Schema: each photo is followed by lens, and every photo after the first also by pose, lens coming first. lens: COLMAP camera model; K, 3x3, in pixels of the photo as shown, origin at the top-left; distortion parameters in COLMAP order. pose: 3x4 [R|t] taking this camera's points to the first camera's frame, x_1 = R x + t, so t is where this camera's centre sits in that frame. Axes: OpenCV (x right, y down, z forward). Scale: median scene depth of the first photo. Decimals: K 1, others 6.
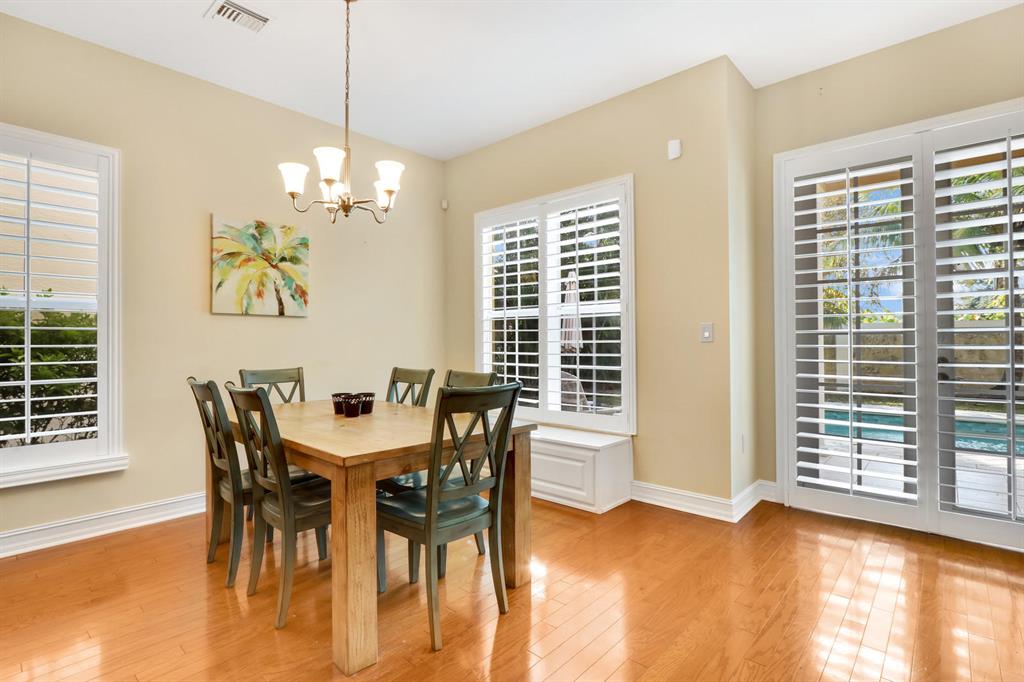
lens RADIAL K [[498.5, 0, 503.1], [0, 498.5, 336.9], [0, 0, 1]] dist [-0.015684, 0.000619]
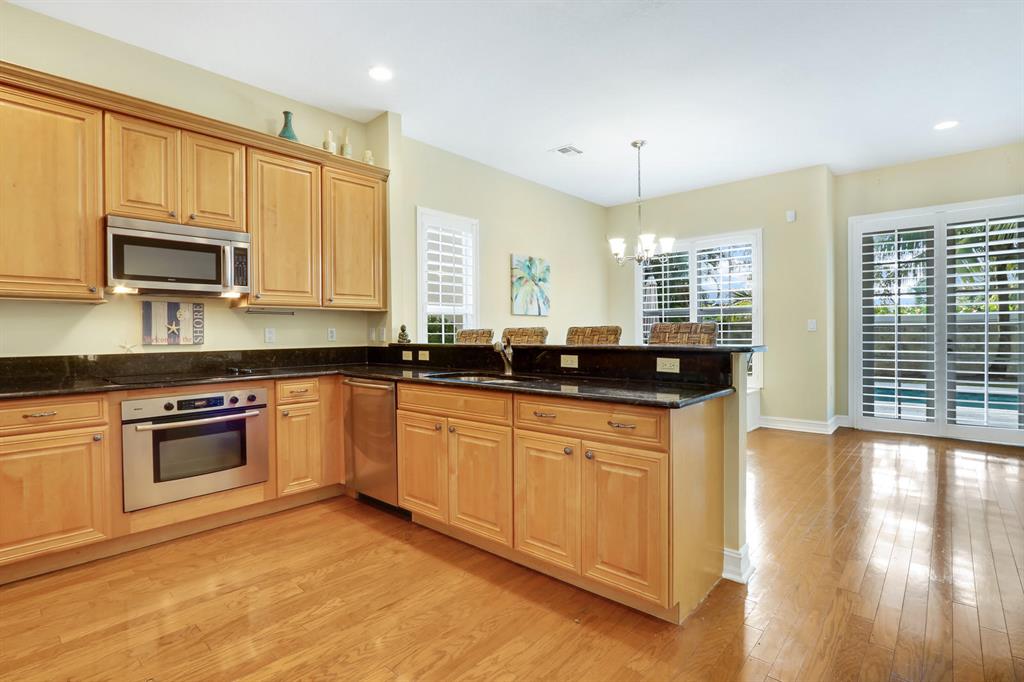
lens RADIAL K [[498.5, 0, 504.0], [0, 498.5, 338.4], [0, 0, 1]] dist [-0.015684, 0.000619]
pose [[0.999981, 0.000623, -0.006134, -0.587484], [-0.000558, 0.999943, 0.010632, 0.016600], [0.006141, -0.010629, 0.999925, -0.655382]]
